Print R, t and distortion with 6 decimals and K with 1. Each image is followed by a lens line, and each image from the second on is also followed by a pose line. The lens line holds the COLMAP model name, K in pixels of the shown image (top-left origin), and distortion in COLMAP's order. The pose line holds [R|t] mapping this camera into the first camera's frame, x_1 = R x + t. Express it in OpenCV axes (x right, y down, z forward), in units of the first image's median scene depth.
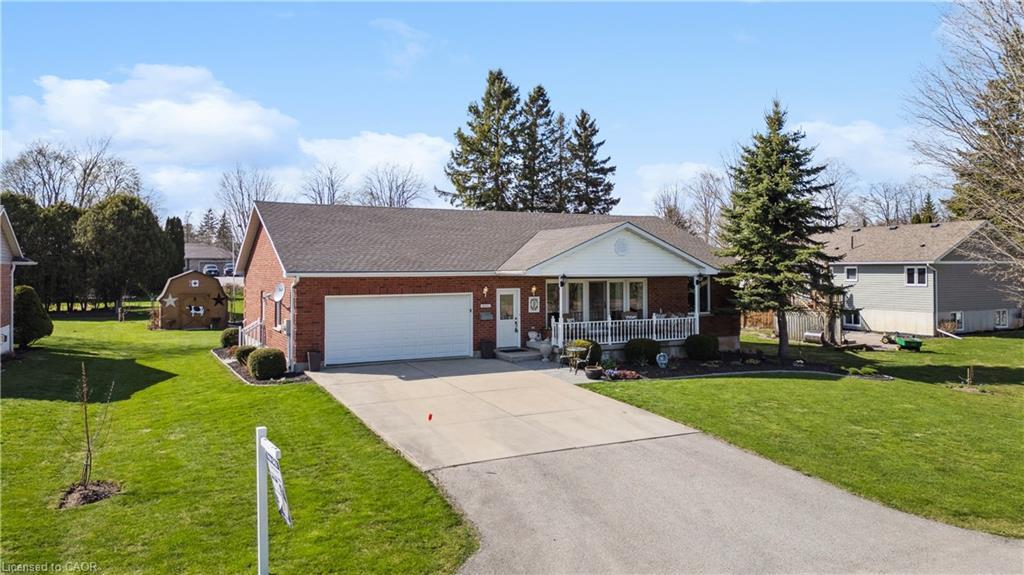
lens RADIAL K [[721.4, 0, 512.0], [0, 721.4, 287.5], [0, 0, 1]] dist [0.078833, -0.099451]
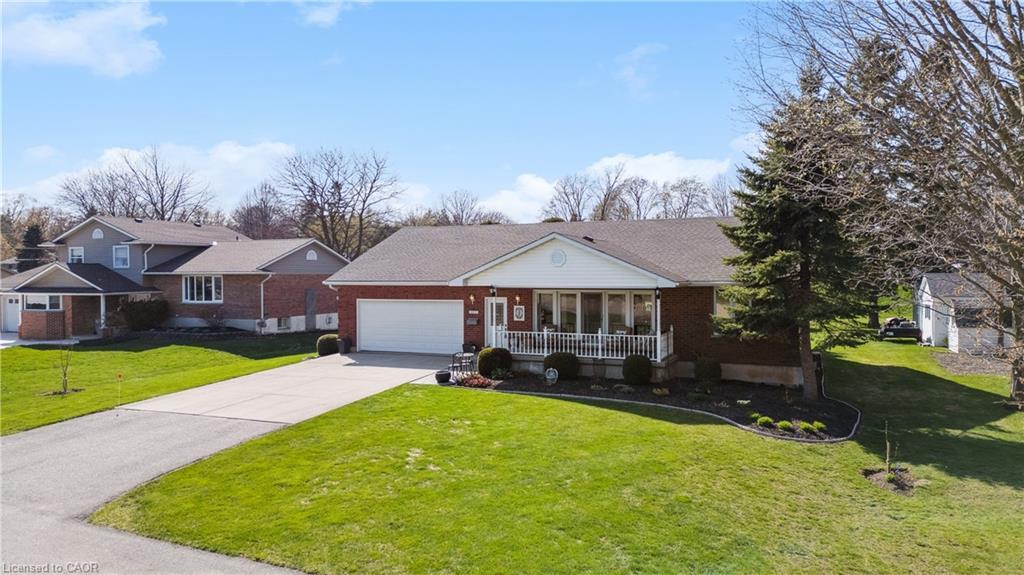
lens RADIAL K [[721.4, 0, 512.0], [0, 721.4, 287.5], [0, 0, 1]] dist [0.078833, -0.099451]
pose [[0.638278, 0.015731, -0.769645, 0.821486], [-0.019877, 0.999795, 0.003950, -0.017709], [0.769549, 0.012777, 0.638460, 0.310562]]
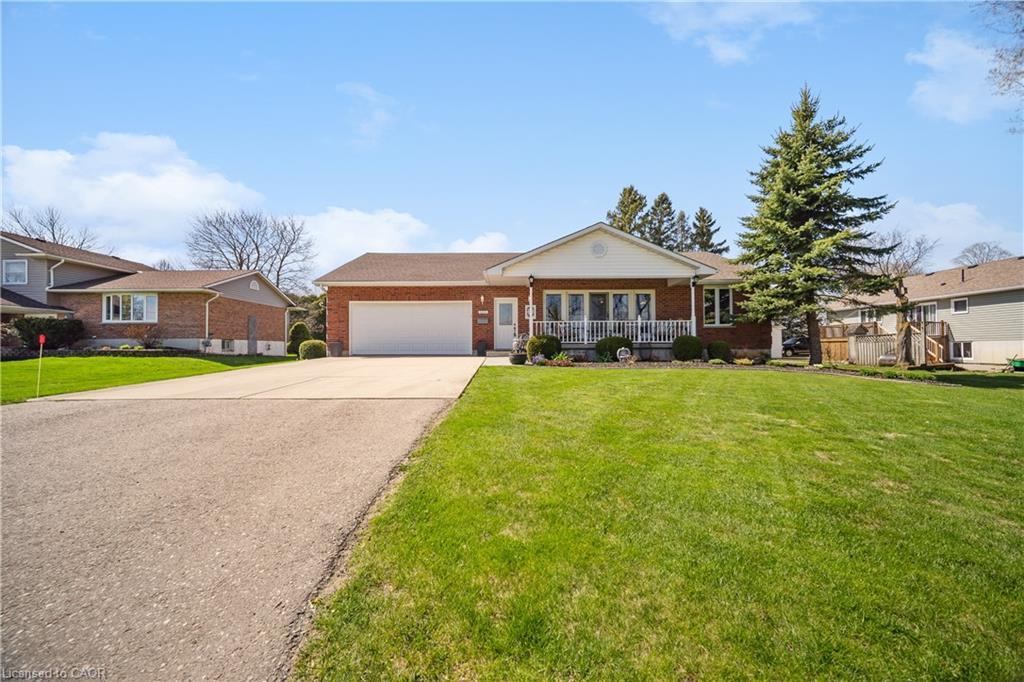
lens RADIAL K [[406.3, 0, 504.4], [0, 406.3, 348.8], [0, 0, 1]] dist [0.000817, 0.000017]
pose [[0.887838, -0.000493, -0.460157, 0.282727], [-0.013356, 0.999551, -0.026840, 0.097222], [0.459963, 0.029975, 0.887432, 0.408010]]
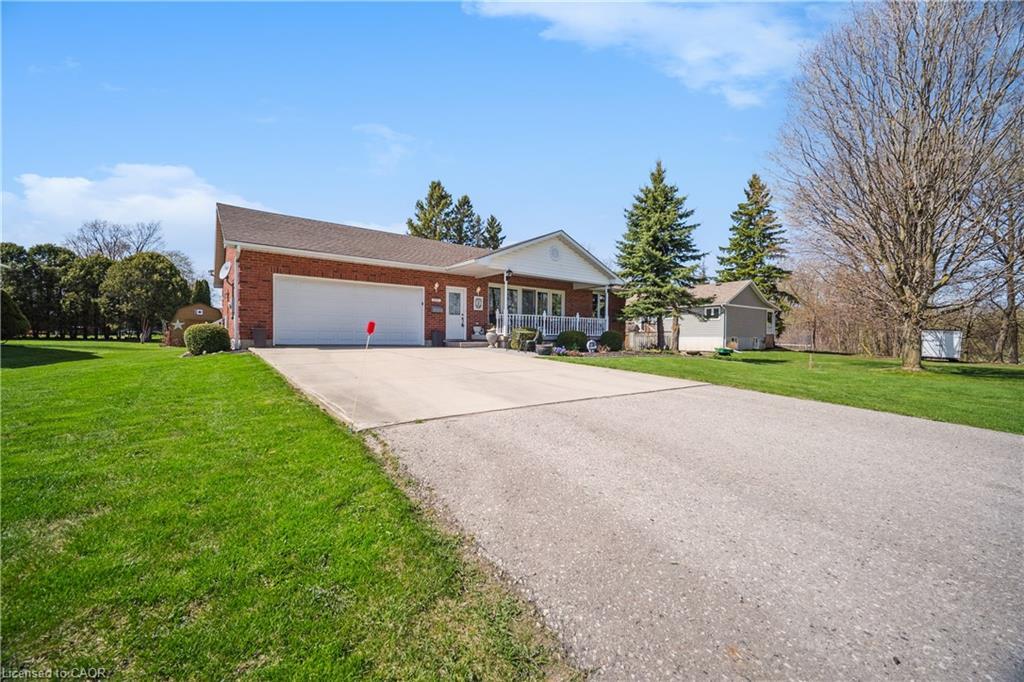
lens RADIAL K [[406.3, 0, 504.4], [0, 406.3, 348.8], [0, 0, 1]] dist [0.000817, 0.000017]
pose [[0.986623, 0.009726, 0.162729, -0.032894], [-0.009267, 0.999951, -0.003576, 0.096482], [-0.162756, 0.002020, 0.986664, 0.345730]]
